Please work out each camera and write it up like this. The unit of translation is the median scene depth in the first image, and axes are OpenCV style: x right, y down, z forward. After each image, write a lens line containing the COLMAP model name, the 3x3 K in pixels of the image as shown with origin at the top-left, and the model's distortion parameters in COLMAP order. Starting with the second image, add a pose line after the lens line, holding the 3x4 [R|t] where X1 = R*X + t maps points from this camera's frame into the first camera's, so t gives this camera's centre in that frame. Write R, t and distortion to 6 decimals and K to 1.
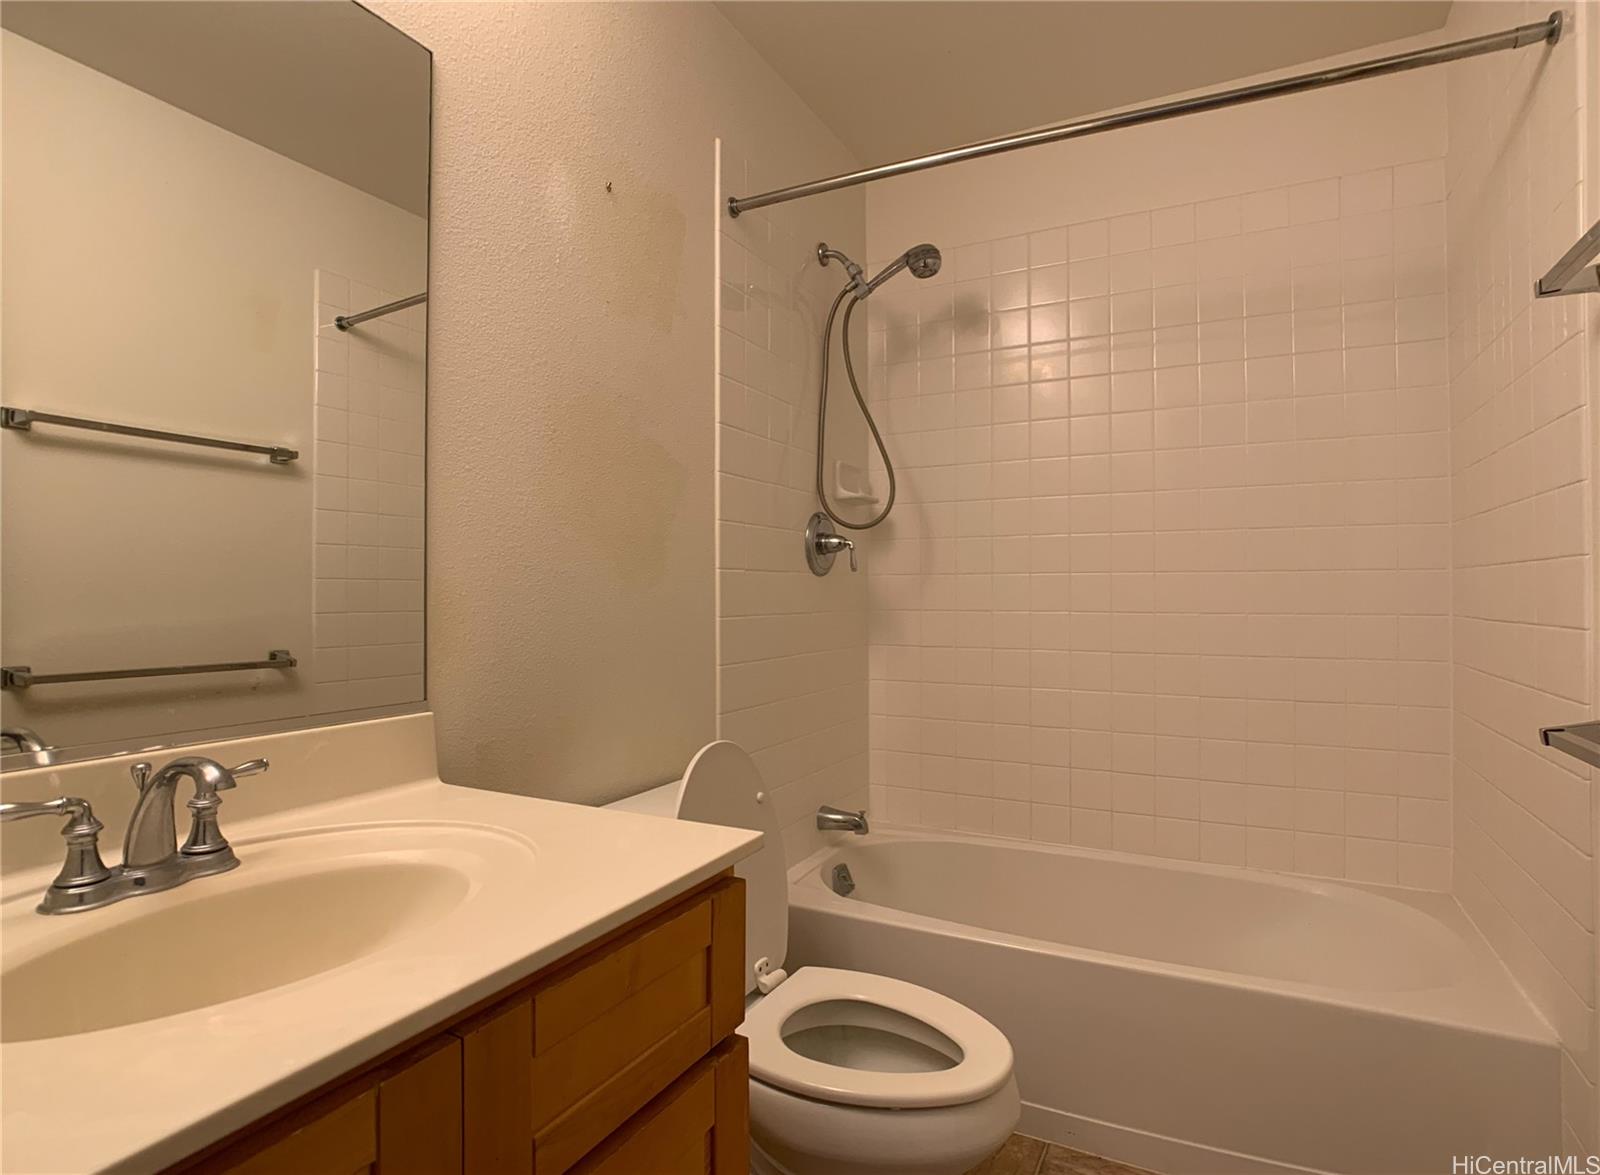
lens RADIAL K [[825.2, 0, 807.5], [0, 825.2, 589.4], [0, 0, 1]] dist [-0.002164, 0.008557]
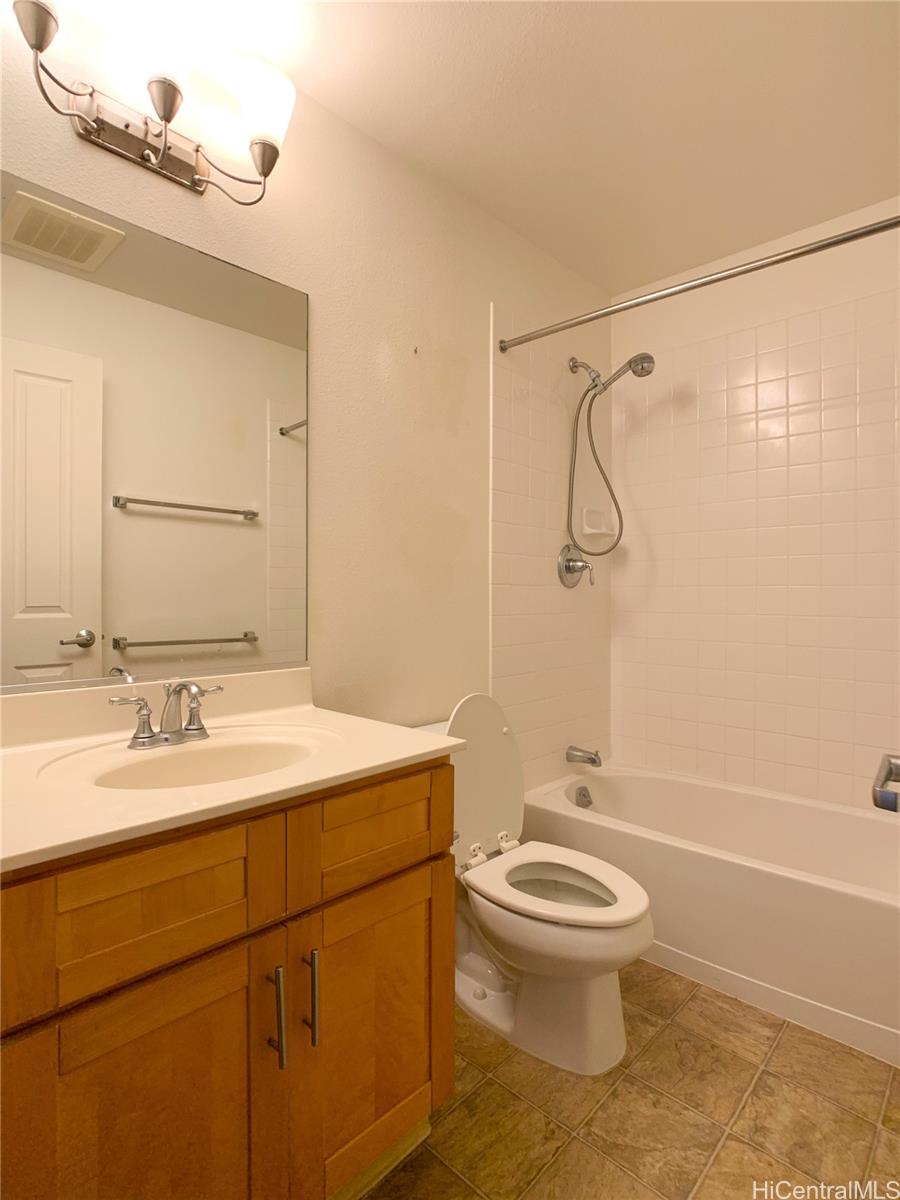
lens RADIAL K [[626.6, 0, 450.0], [0, 626.6, 600.0], [0, 0, 1]] dist [0.026480, 0.000633]
pose [[0.960314, 0.006032, -0.278855, 0.141845], [-0.002307, 0.999904, 0.013684, -0.011514], [0.278910, -0.012498, 0.960236, -0.144339]]
